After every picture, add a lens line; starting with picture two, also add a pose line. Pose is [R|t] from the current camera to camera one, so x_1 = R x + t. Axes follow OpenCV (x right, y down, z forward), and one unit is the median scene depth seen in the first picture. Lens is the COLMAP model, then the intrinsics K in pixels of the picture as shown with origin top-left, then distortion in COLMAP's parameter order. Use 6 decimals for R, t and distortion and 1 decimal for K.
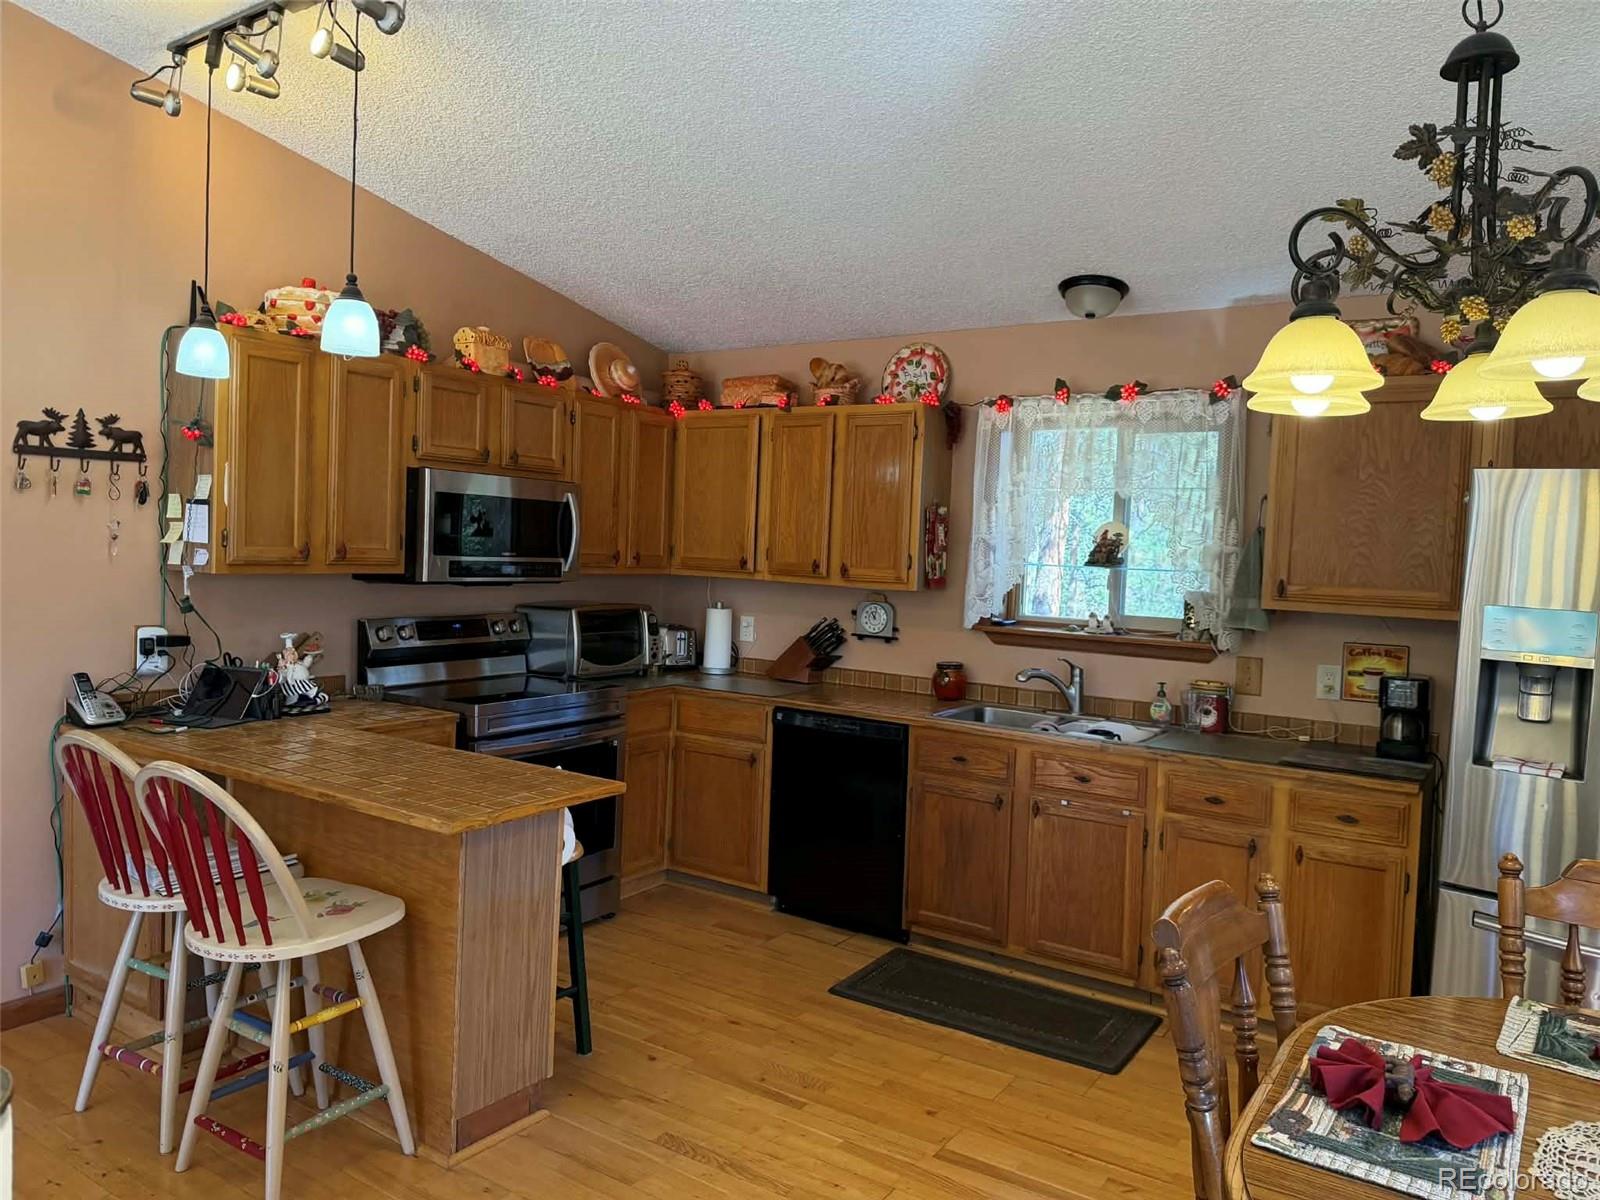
lens RADIAL K [[1128.0, 0, 794.1], [0, 1128.0, 587.3], [0, 0, 1]] dist [0.096326, -0.118730]
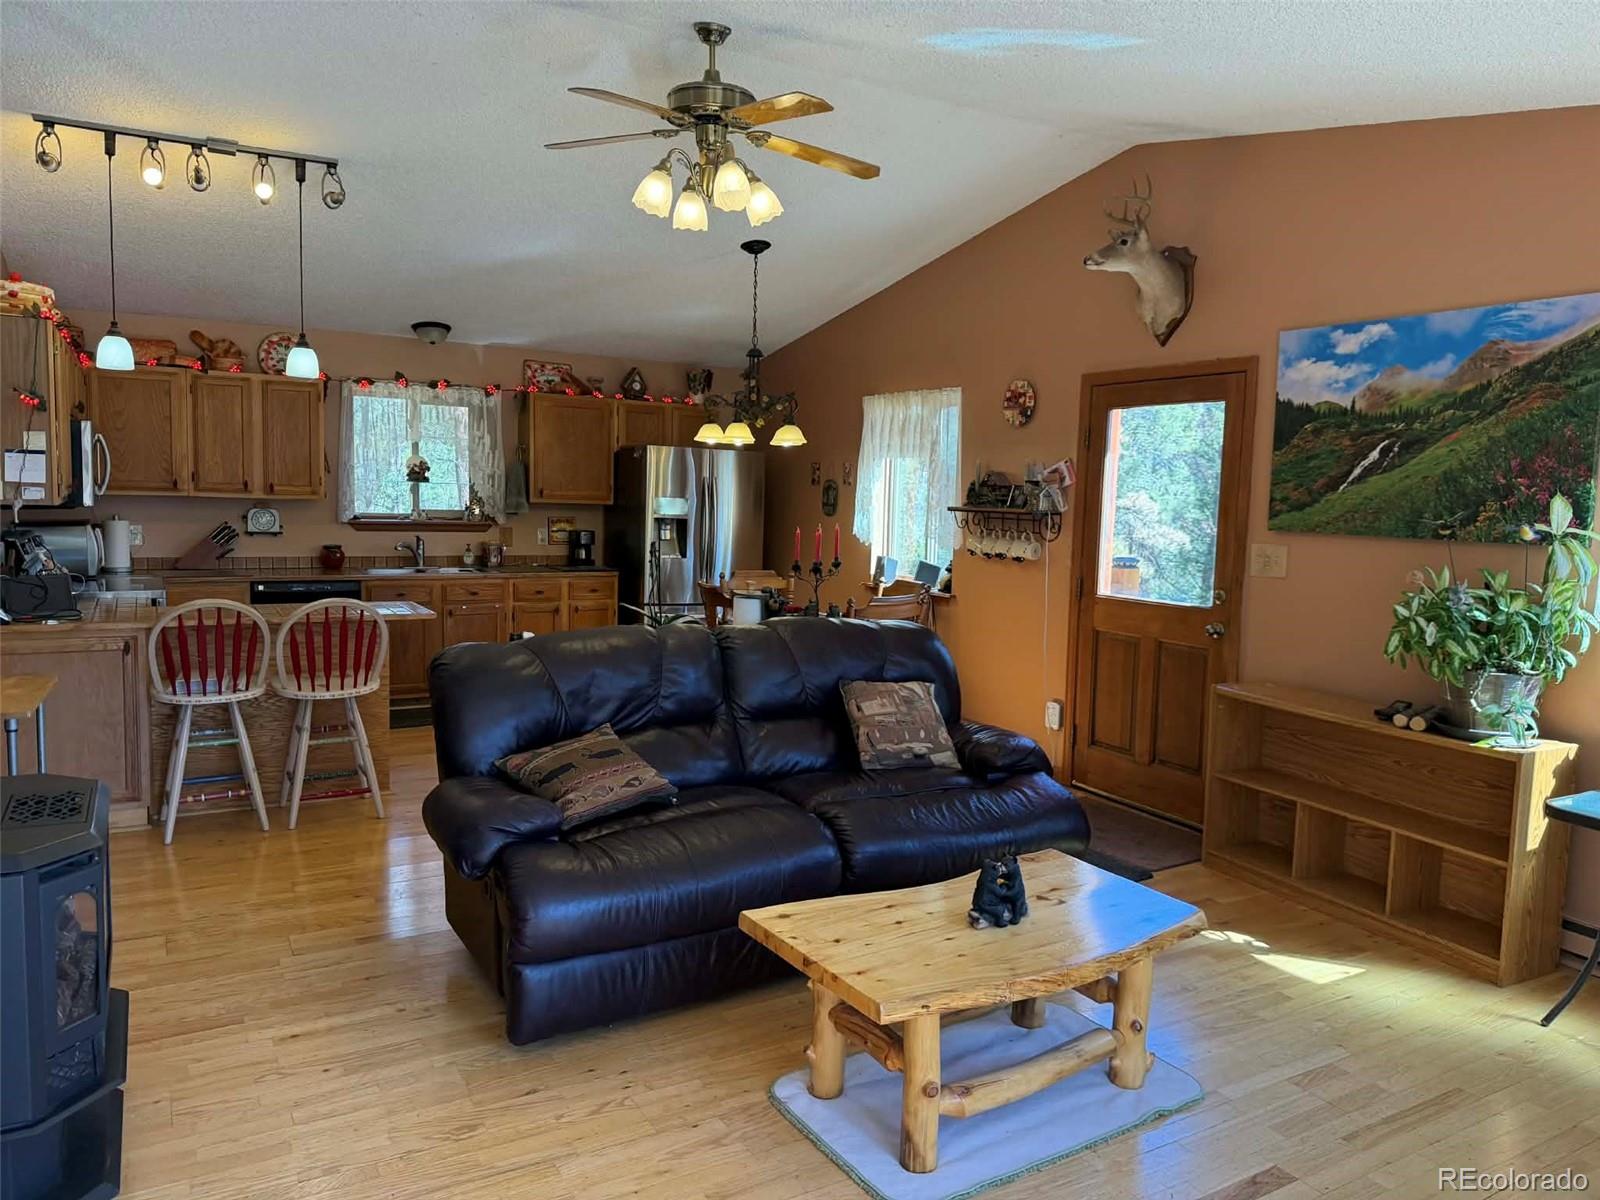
lens RADIAL K [[1128.0, 0, 791.9], [0, 1128.0, 605.2], [0, 0, 1]] dist [0.096326, -0.118730]
pose [[0.467143, -0.118817, 0.876162, -1.084016], [0.022212, 0.992194, 0.122709, -0.034730], [-0.883903, -0.037861, 0.466136, -0.351693]]
